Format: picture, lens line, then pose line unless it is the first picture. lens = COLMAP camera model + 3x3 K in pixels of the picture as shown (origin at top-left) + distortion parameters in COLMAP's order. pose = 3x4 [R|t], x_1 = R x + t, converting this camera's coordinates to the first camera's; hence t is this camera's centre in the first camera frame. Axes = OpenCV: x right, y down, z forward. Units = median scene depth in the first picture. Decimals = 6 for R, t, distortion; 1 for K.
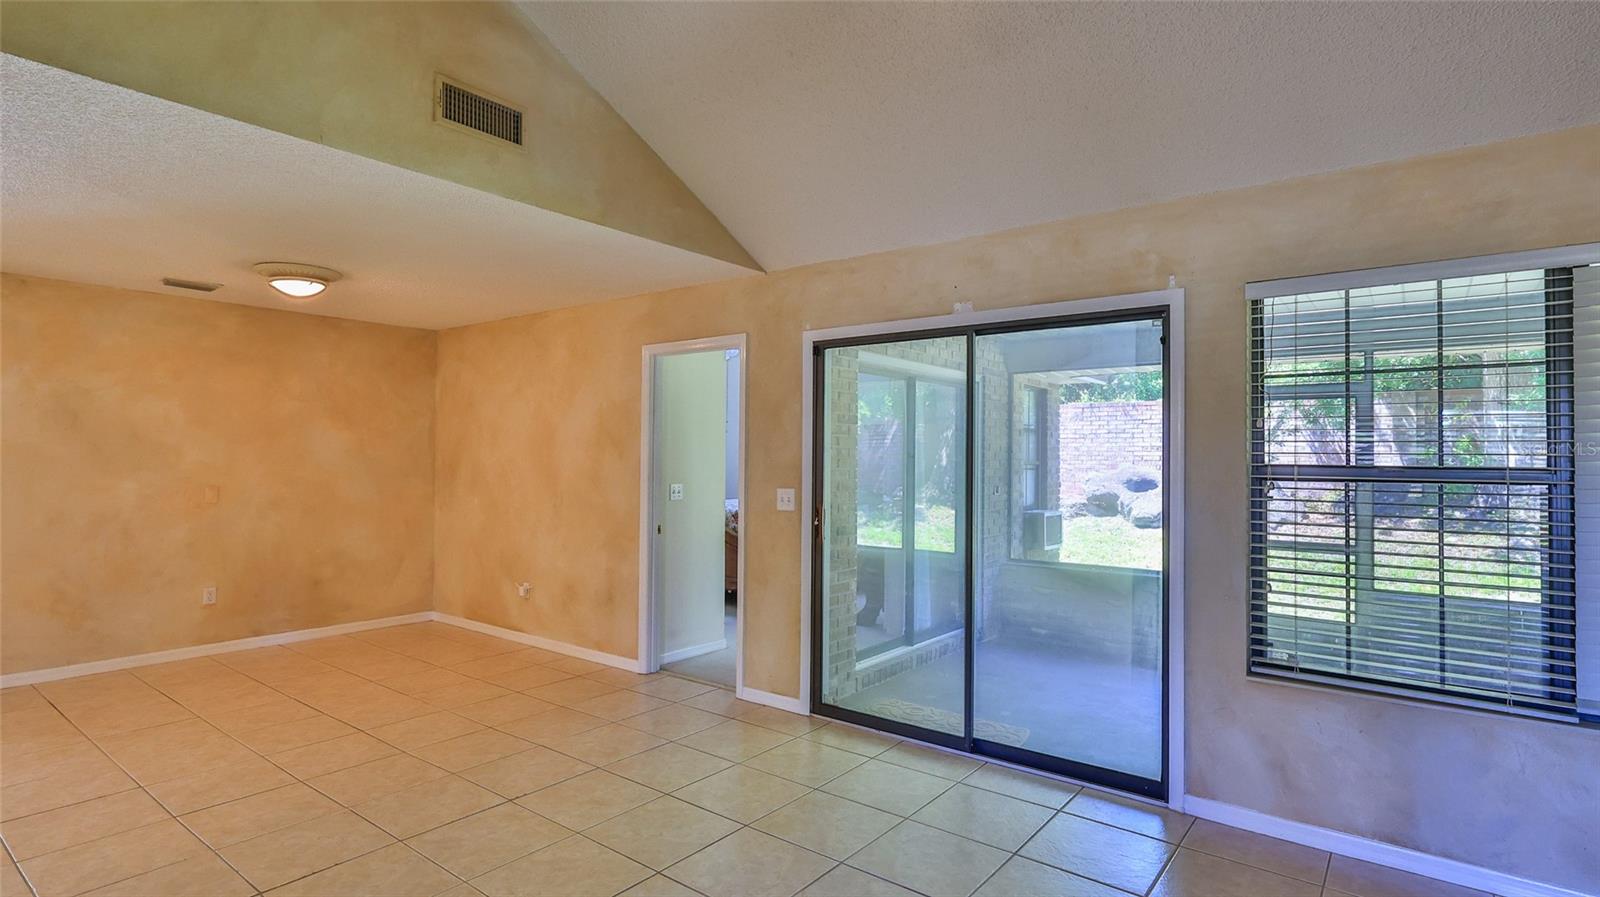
lens RADIAL K [[797.0, 0, 798.9], [0, 797.0, 446.3], [0, 0, 1]] dist [0.000926, 0.000245]
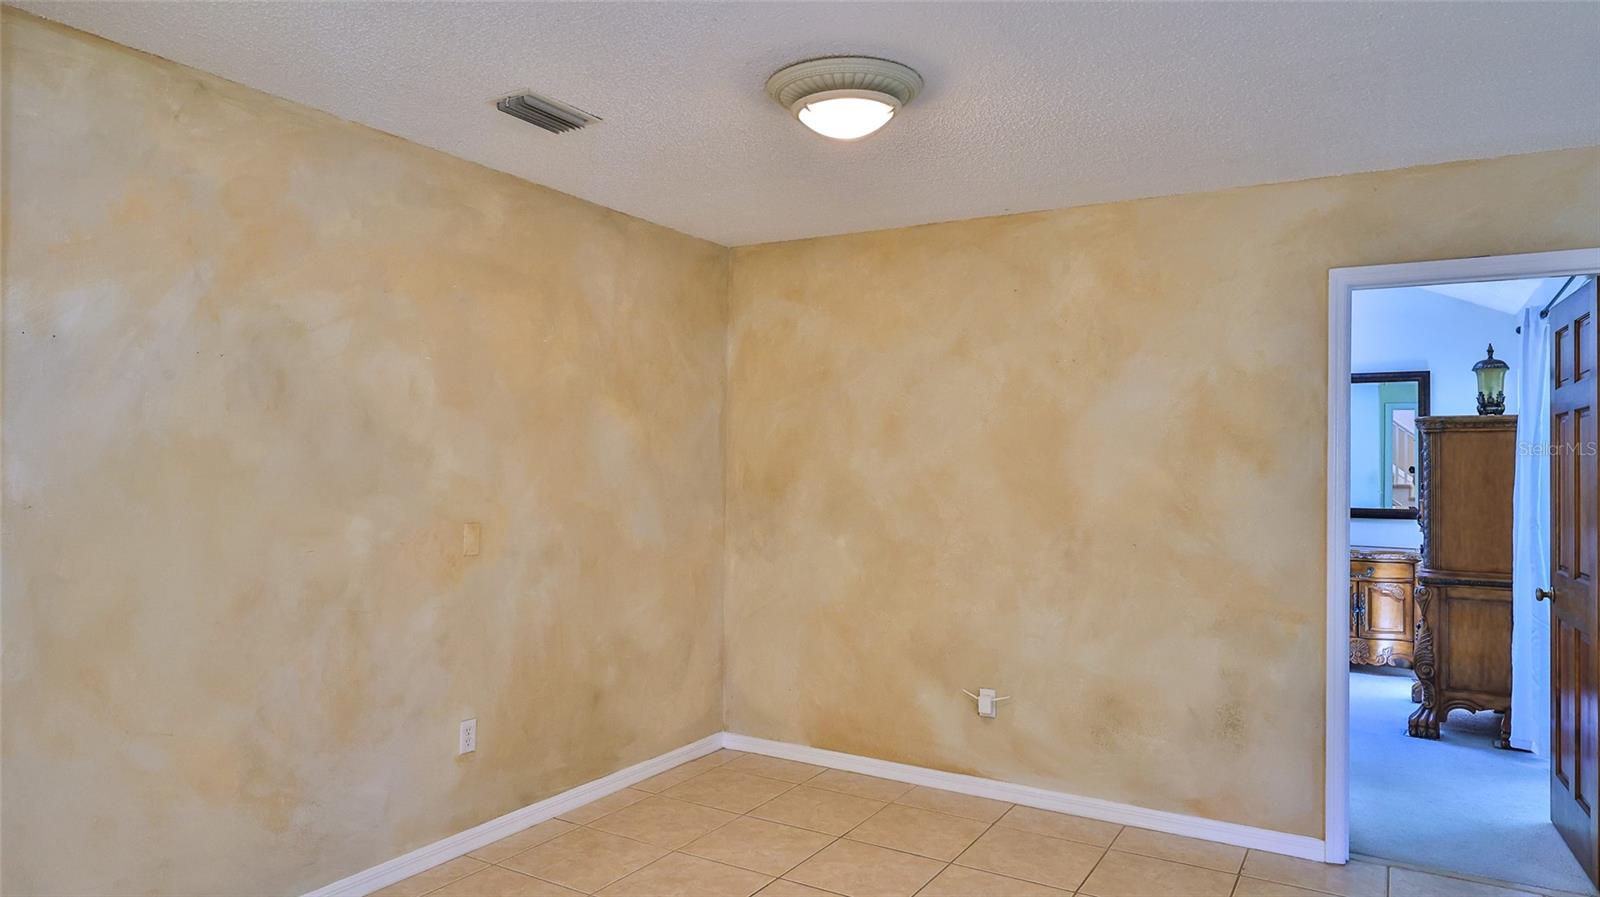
lens RADIAL K [[1011.6, 0, 799.6], [0, 1011.6, 445.8], [0, 0, 1]] dist [0.009071, 0.001799]
pose [[0.992310, 0.006737, 0.123591, -0.594672], [-0.006579, 0.999977, -0.001689, 0.000175], [-0.123600, 0.000863, 0.992332, 0.318407]]
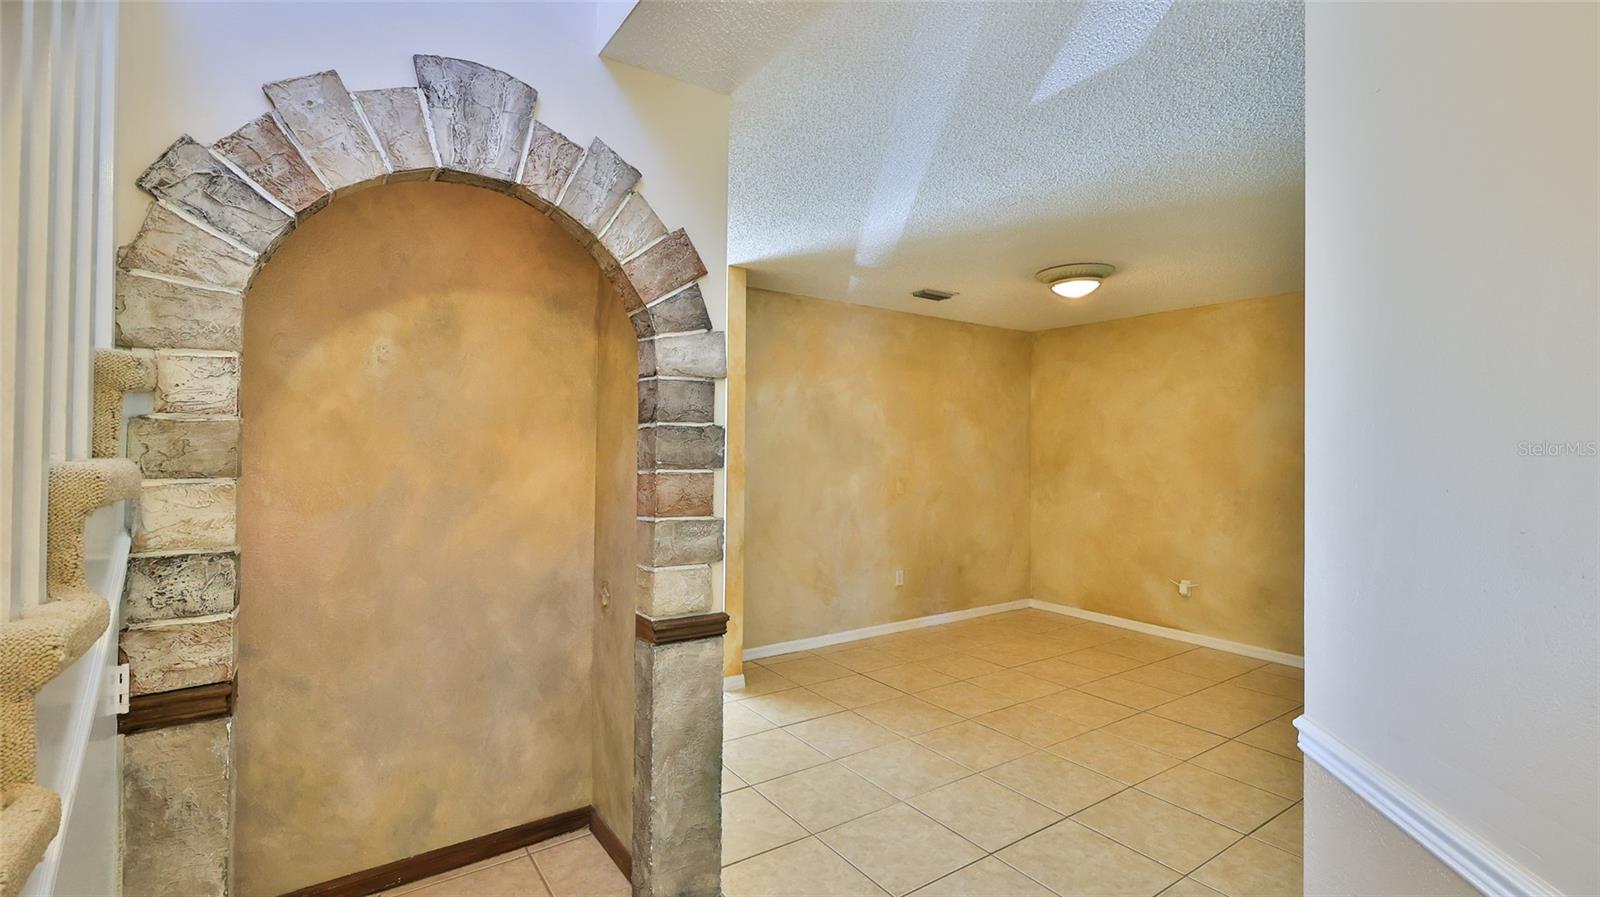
lens RADIAL K [[708.5, 0, 798.4], [0, 708.5, 444.1], [0, 0, 1]] dist [0.007896, 0.000096]
pose [[0.955080, -0.001731, -0.296342, -0.568054], [0.003329, 0.999983, 0.004886, -0.003740], [0.296329, -0.005653, 0.955069, 0.019097]]
